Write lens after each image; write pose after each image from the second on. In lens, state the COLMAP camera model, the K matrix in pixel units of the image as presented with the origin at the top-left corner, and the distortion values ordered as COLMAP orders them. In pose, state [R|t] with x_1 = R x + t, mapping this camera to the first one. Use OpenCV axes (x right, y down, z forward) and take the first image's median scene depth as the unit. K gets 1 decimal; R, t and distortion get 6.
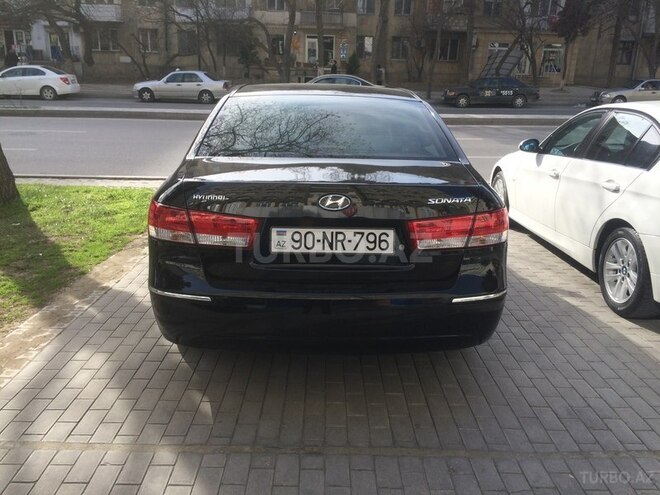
lens RADIAL K [[574.4, 0, 330.0], [0, 574.4, 247.5], [0, 0, 1]] dist [0.083799, -0.113749]
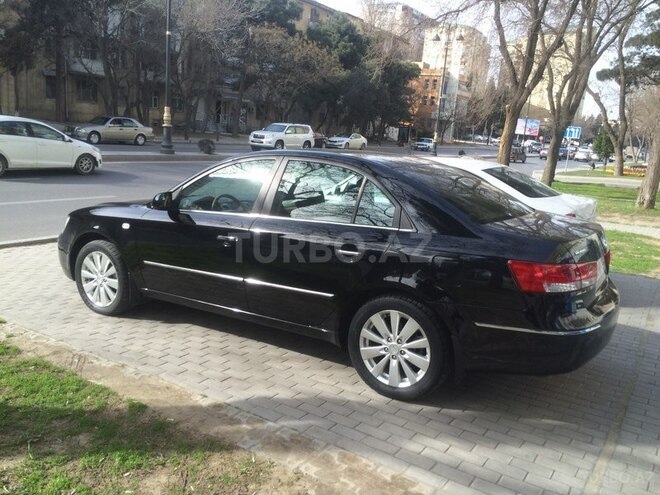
lens RADIAL K [[574.4, 0, 330.0], [0, 574.4, 247.5], [0, 0, 1]] dist [0.083799, -0.113749]
pose [[0.548169, -0.146902, 0.823366, -0.890641], [0.183629, 0.981573, 0.052874, -0.150299], [-0.815960, 0.122210, 0.565043, 0.389558]]
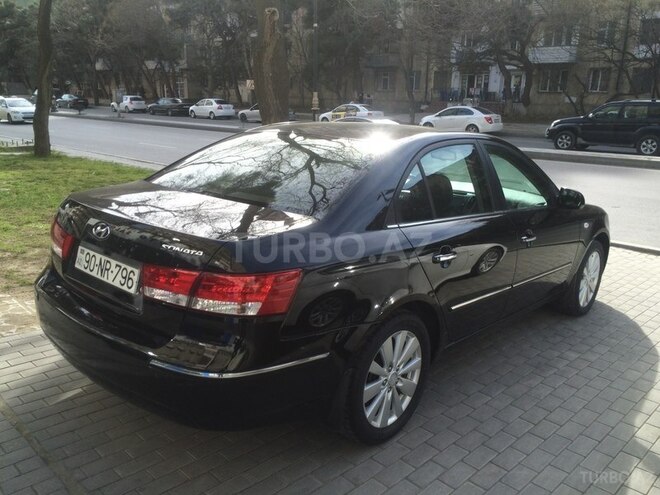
lens RADIAL K [[574.4, 0, 330.0], [0, 574.4, 247.5], [0, 0, 1]] dist [0.083799, -0.113749]
pose [[0.706933, 0.173035, -0.685787, 0.540669], [-0.216910, 0.975929, 0.022644, -0.086260], [0.673198, 0.132747, 0.727450, 0.283605]]
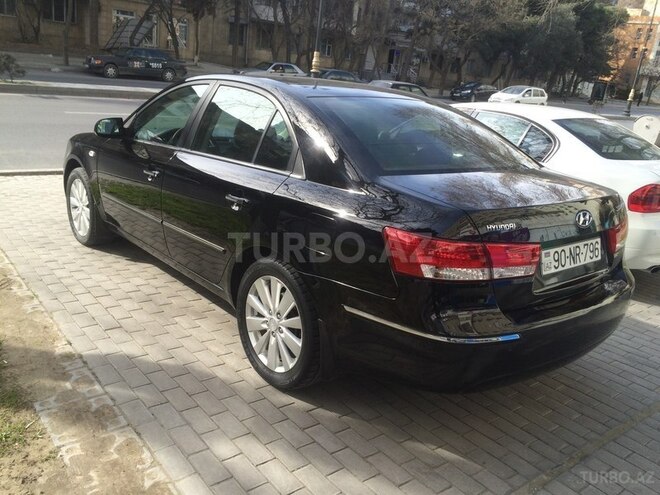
lens RADIAL K [[572.4, 0, 330.0], [0, 572.4, 247.5], [0, 0, 1]] dist [0.094955, -0.131428]
pose [[0.782565, -0.128932, 0.609072, -0.533309], [0.097529, 0.991630, 0.084604, -0.085902], [-0.614882, -0.006806, 0.788590, 0.245419]]
